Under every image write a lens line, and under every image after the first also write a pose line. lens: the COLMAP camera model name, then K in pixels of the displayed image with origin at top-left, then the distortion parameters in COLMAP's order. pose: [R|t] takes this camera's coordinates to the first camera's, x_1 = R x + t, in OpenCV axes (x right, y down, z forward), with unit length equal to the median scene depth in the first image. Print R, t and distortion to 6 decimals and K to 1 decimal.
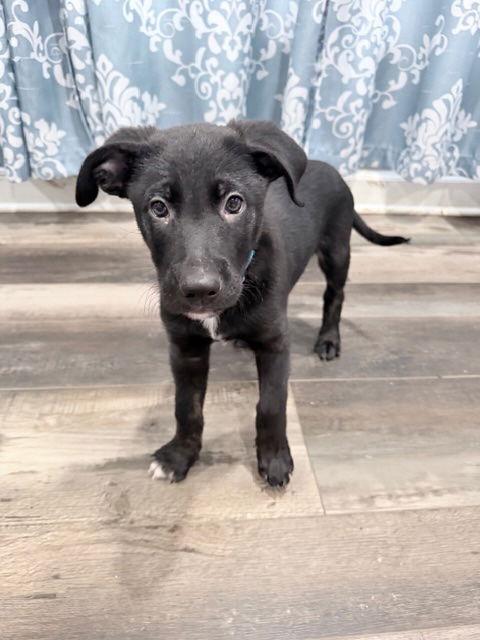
lens RADIAL K [[473.6, 0, 239.6], [0, 473.6, 319.7], [0, 0, 1]] dist [-0.038443, 0.010992]
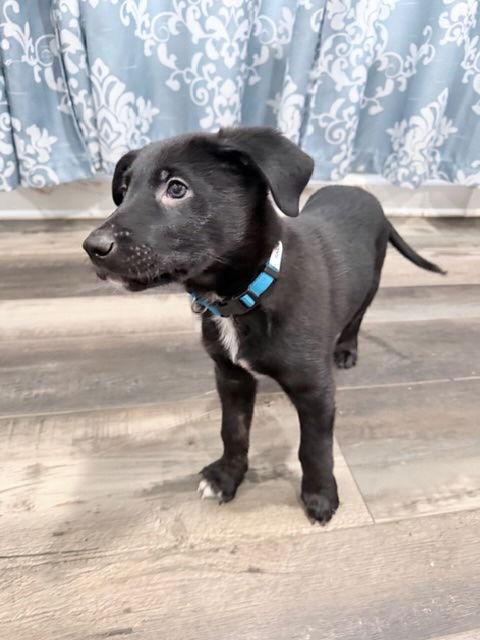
lens RADIAL K [[473.6, 0, 241.7], [0, 473.6, 320.5], [0, 0, 1]] dist [-0.038443, 0.010992]
pose [[0.994867, -0.032400, 0.095865, -0.128050], [0.030937, 0.999382, 0.016712, -0.039423], [-0.096347, -0.013660, 0.995254, 0.002024]]
